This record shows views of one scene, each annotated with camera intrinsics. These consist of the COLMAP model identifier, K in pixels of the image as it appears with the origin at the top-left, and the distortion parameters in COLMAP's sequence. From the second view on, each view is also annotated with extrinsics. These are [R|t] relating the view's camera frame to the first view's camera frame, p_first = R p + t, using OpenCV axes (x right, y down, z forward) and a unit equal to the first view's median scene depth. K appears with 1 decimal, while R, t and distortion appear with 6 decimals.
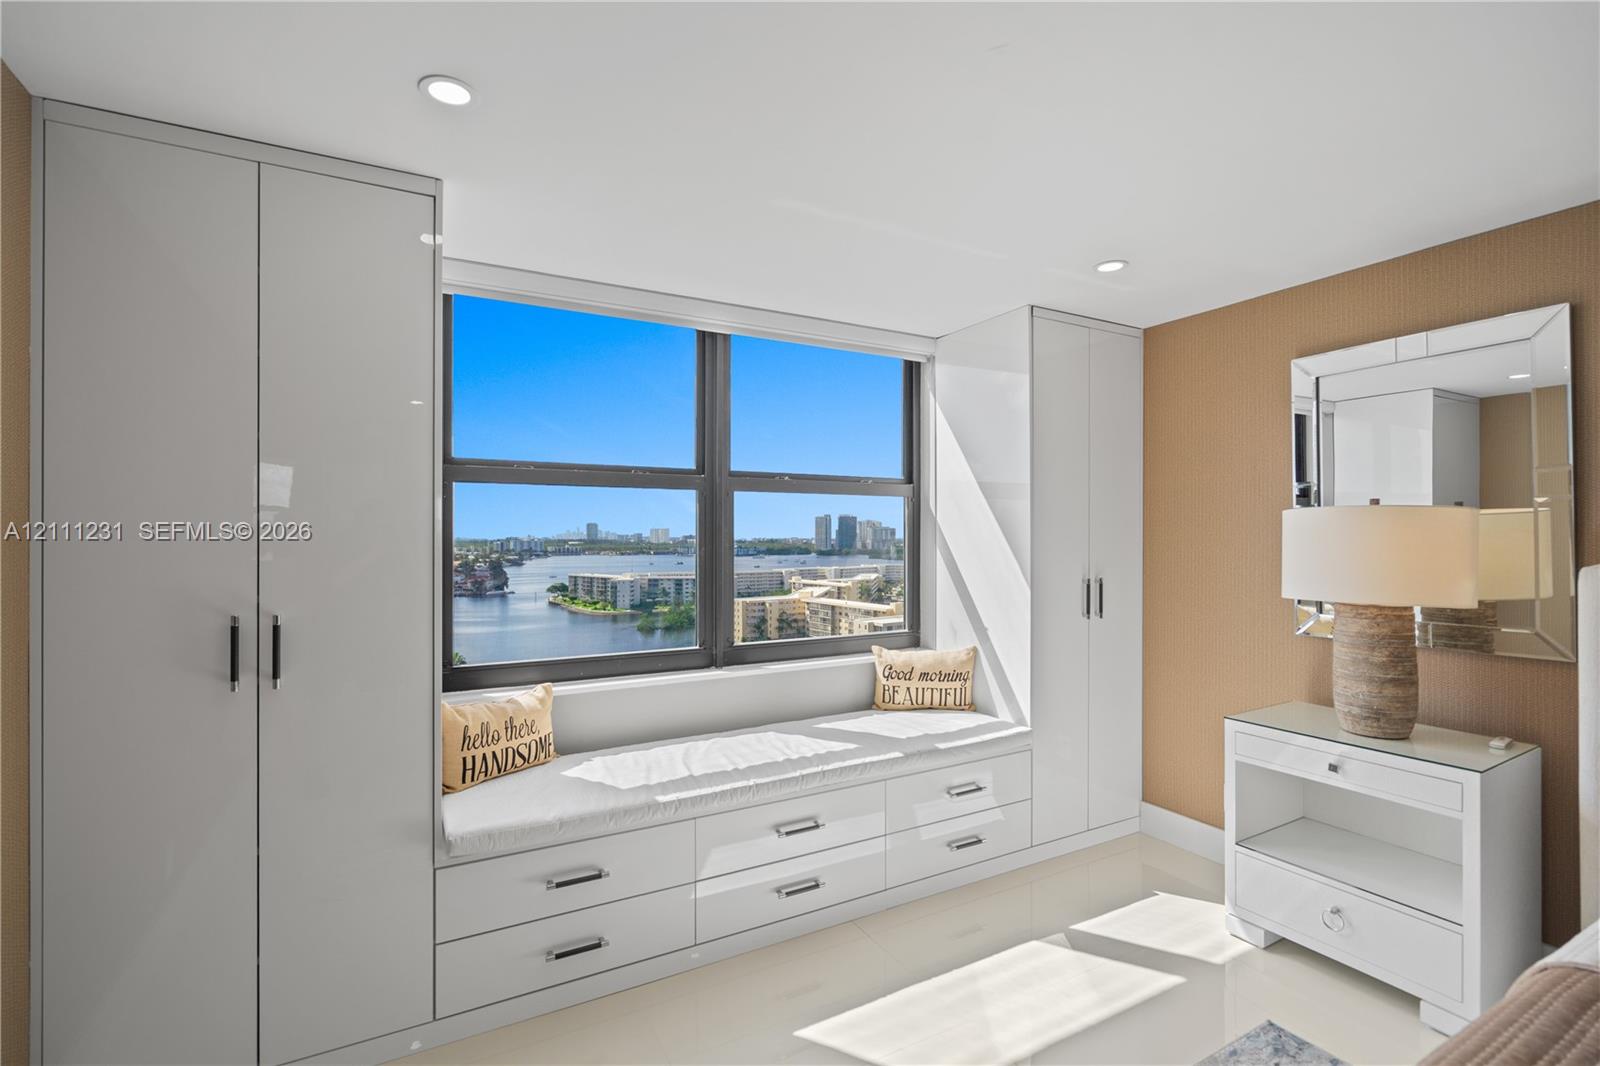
lens RADIAL K [[726.8, 0, 792.0], [0, 726.8, 527.4], [0, 0, 1]] dist [0.001132, 0.000645]
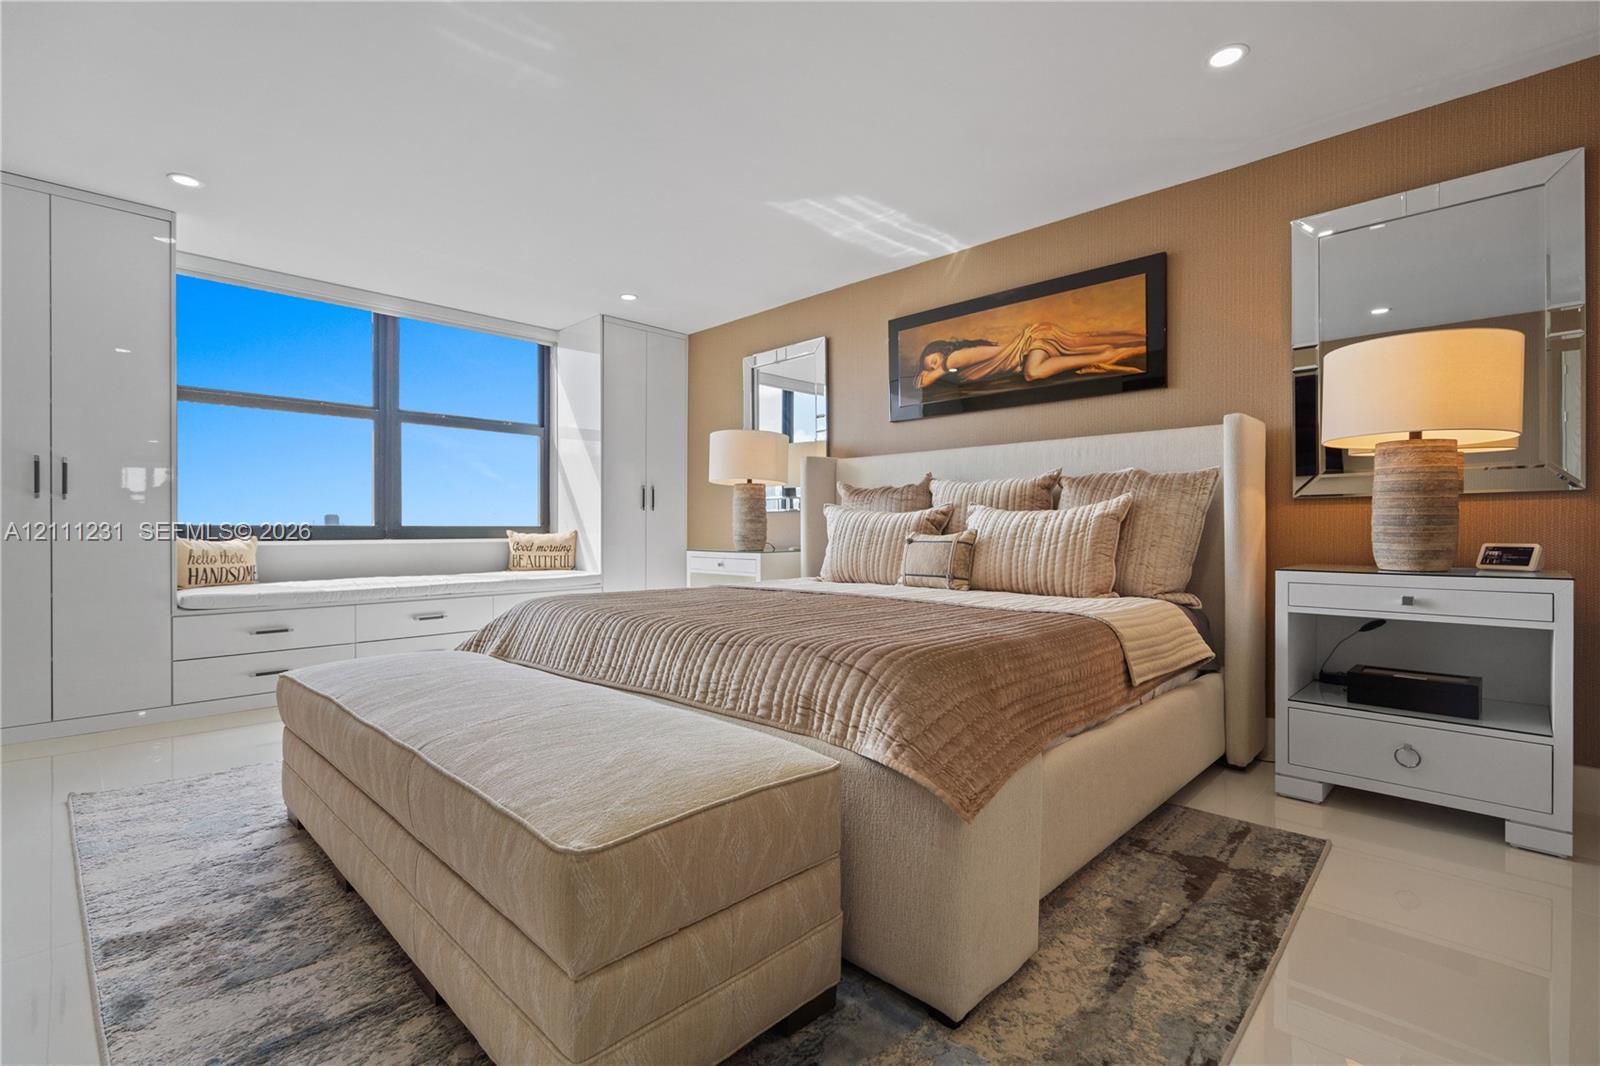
lens RADIAL K [[726.8, 0, 792.0], [0, 726.8, 527.4], [0, 0, 1]] dist [0.001132, 0.000645]
pose [[0.957900, 0.000937, 0.287101, 0.258673], [-0.002785, 0.999978, 0.006028, 0.153767], [-0.287089, -0.006574, 0.957881, -0.659580]]
